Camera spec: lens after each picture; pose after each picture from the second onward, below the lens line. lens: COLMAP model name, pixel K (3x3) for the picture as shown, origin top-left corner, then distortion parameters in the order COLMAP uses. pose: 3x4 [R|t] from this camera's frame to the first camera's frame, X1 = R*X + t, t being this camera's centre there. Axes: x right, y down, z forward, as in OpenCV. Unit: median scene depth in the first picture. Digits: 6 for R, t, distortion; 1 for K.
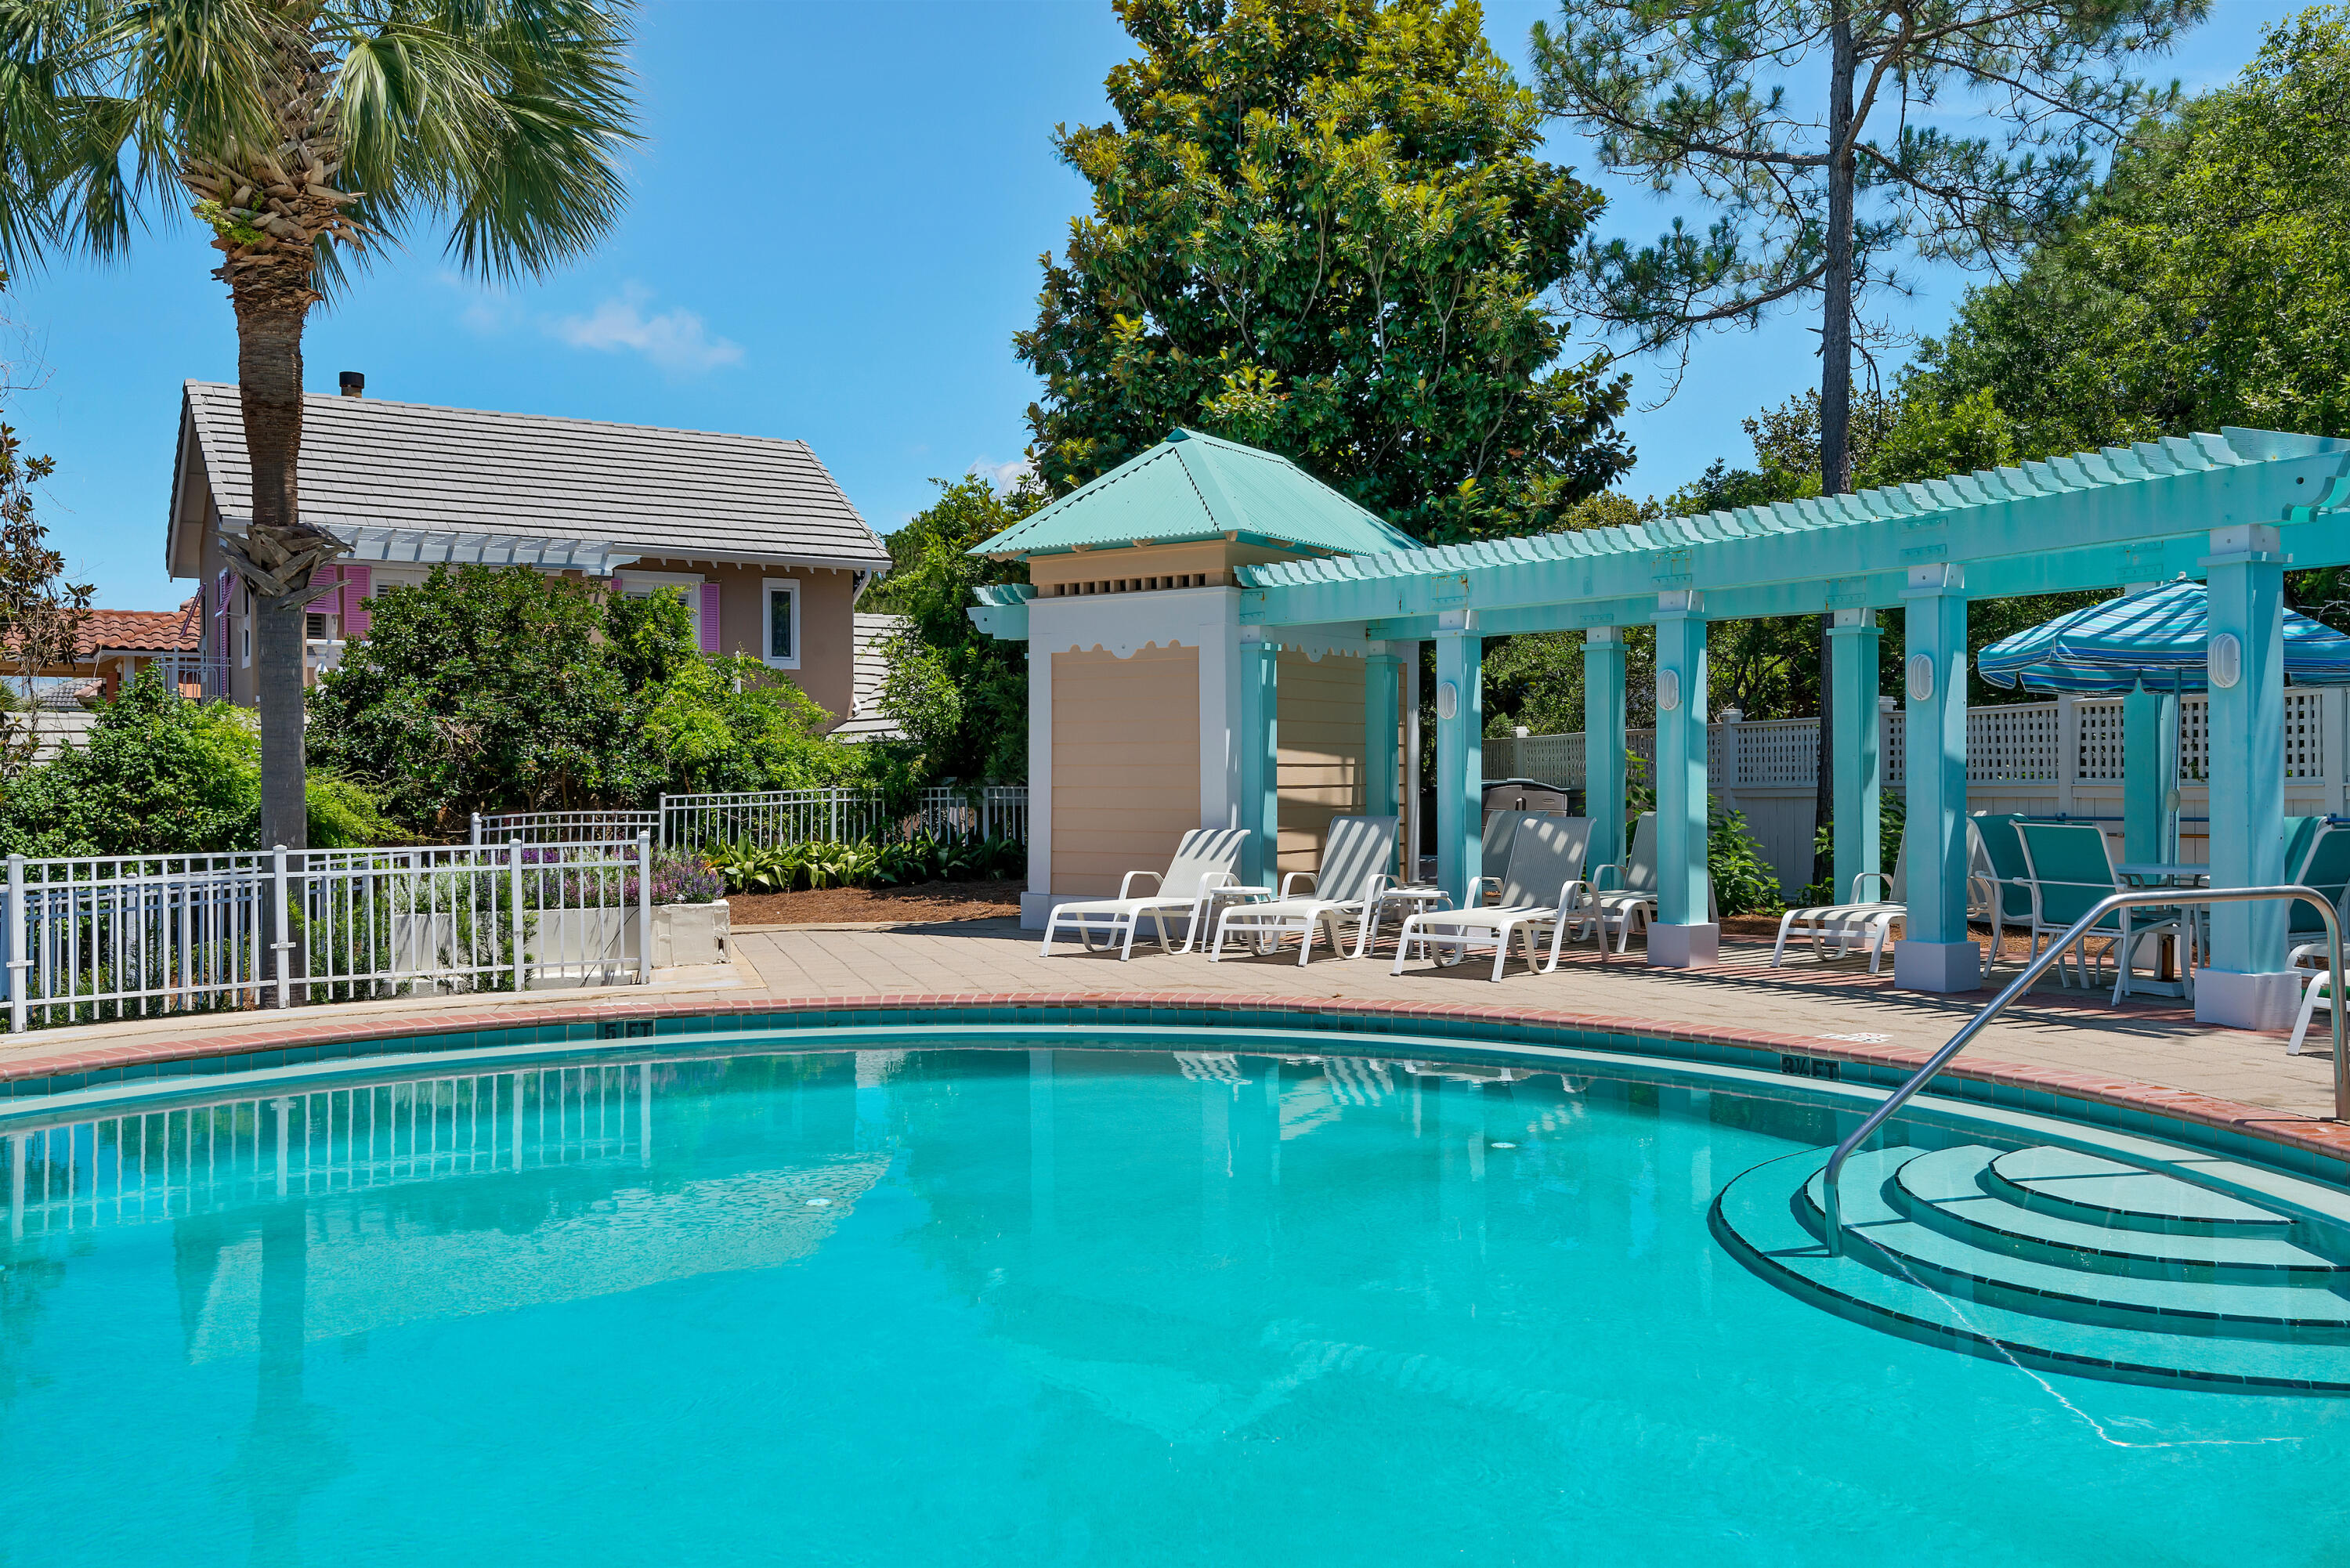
lens RADIAL K [[1940.3, 0, 1175.0], [0, 1940.3, 784.0], [0, 0, 1]] dist [-0.013542, -0.005331]
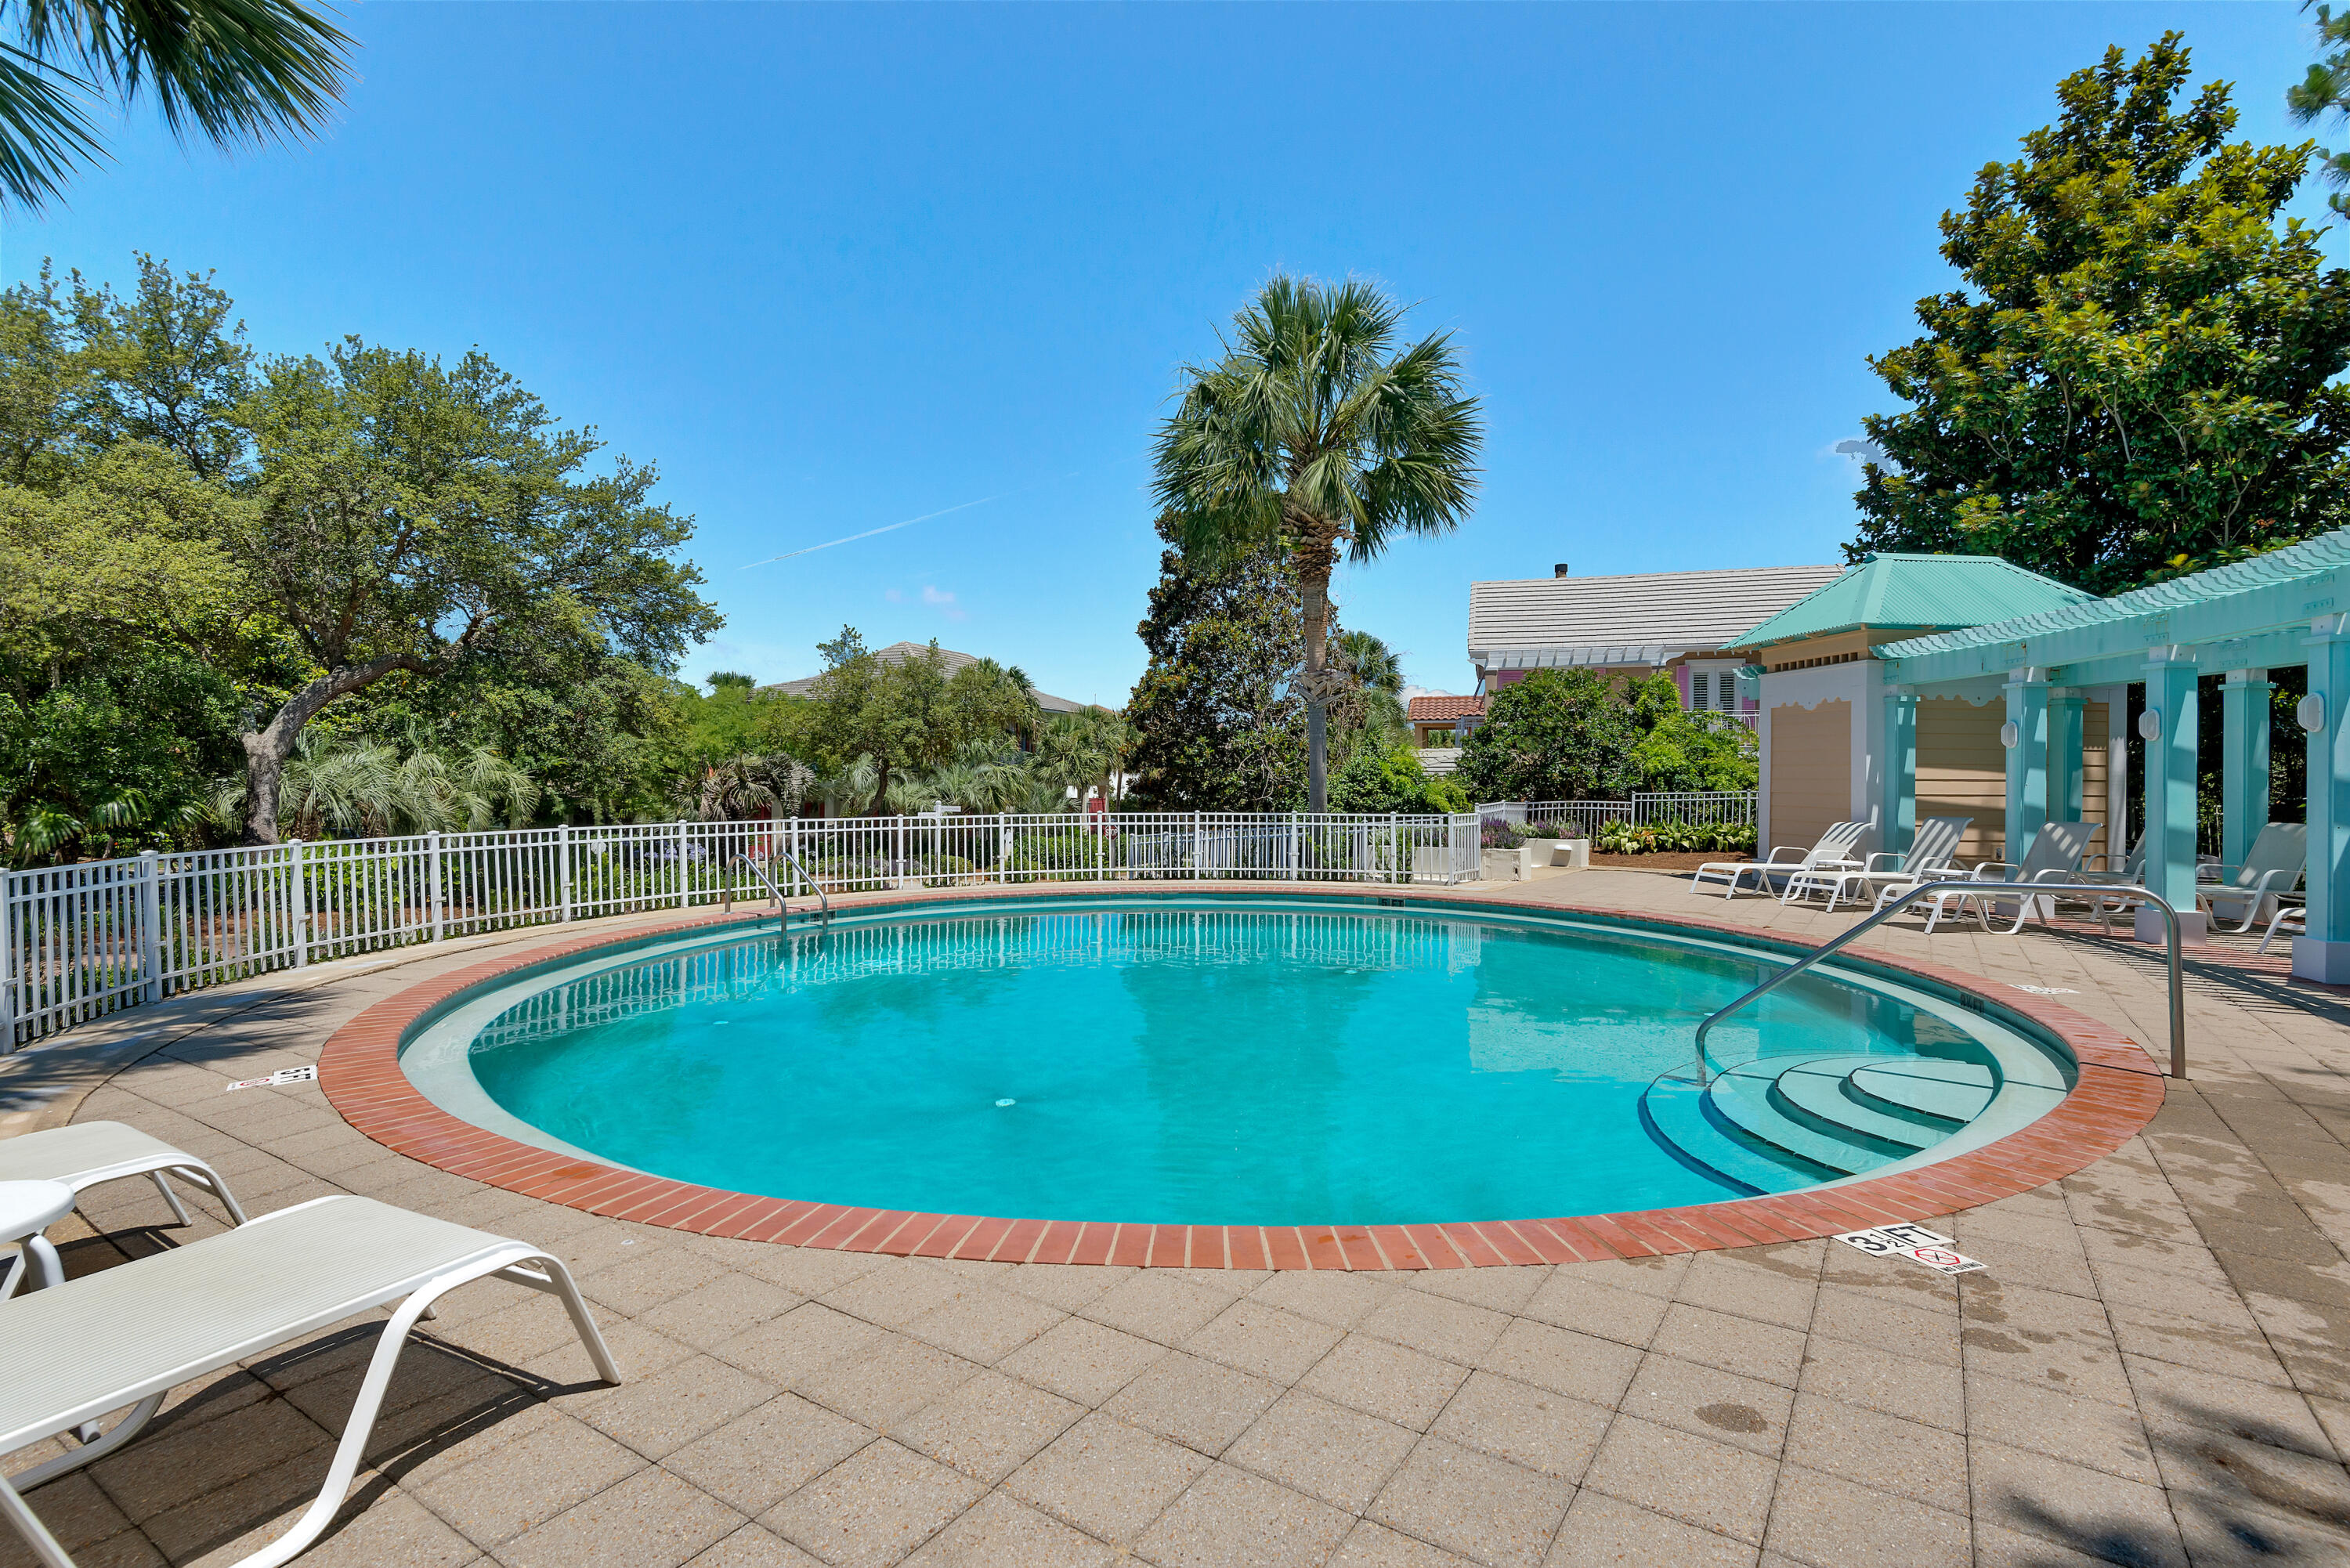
lens RADIAL K [[1146.4, 0, 1175.0], [0, 1146.4, 784.0], [0, 0, 1]] dist [-0.001125, -0.000411]
pose [[0.647704, 0.015912, -0.761726, 0.346456], [-0.016484, 0.999841, 0.006869, -0.003332], [0.761714, 0.008107, 0.647863, 0.021157]]
